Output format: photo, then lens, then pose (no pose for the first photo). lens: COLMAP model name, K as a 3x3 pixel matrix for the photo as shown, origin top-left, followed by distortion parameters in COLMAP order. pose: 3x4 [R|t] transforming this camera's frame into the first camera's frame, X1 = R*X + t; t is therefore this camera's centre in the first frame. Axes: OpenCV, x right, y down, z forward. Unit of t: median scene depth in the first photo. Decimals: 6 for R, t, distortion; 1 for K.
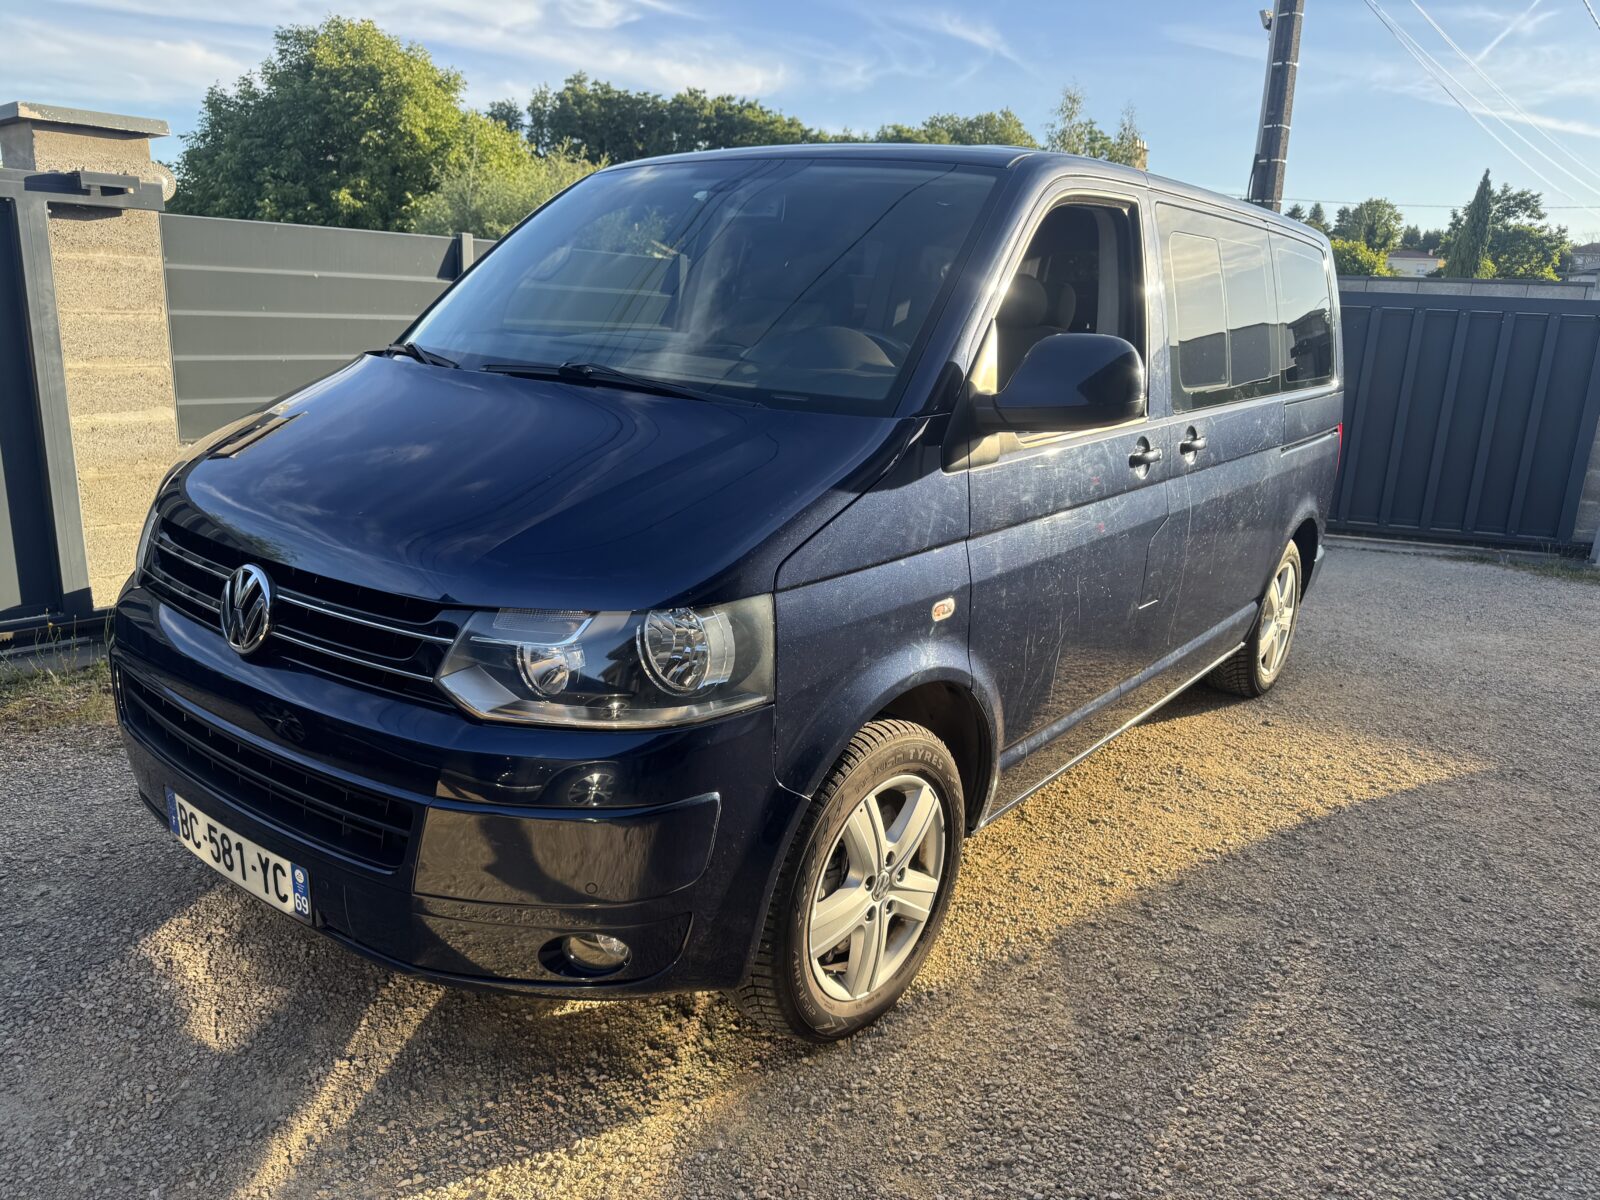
lens RADIAL K [[1131.8, 0, 803.9], [0, 1131.8, 601.8], [0, 0, 1]] dist [0.025362, -0.034092]
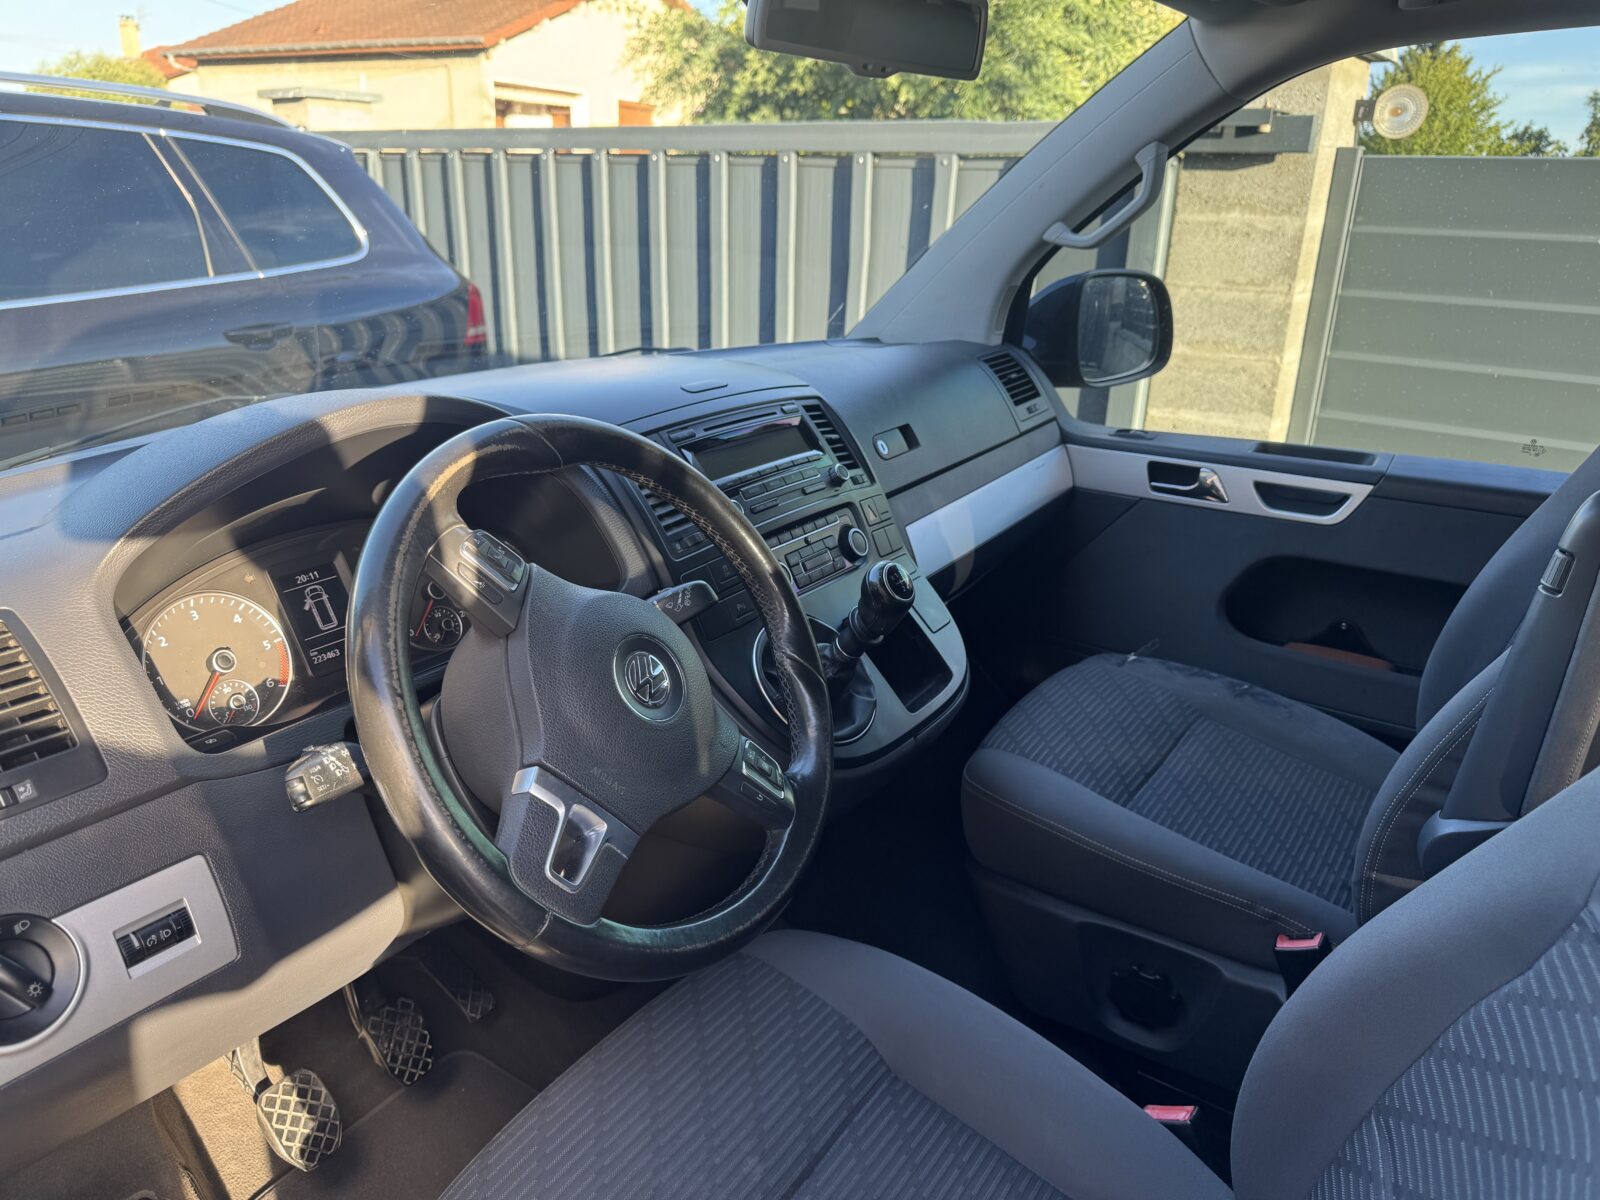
lens RADIAL K [[1131.8, 0, 798.9], [0, 1131.8, 609.0], [0, 0, 1]] dist [0.025362, -0.034092]
pose [[0.054853, 0.304101, -0.951059, 0.203512], [-0.275431, 0.920146, 0.278331, -0.187507], [0.959755, 0.246684, 0.134231, 0.662999]]
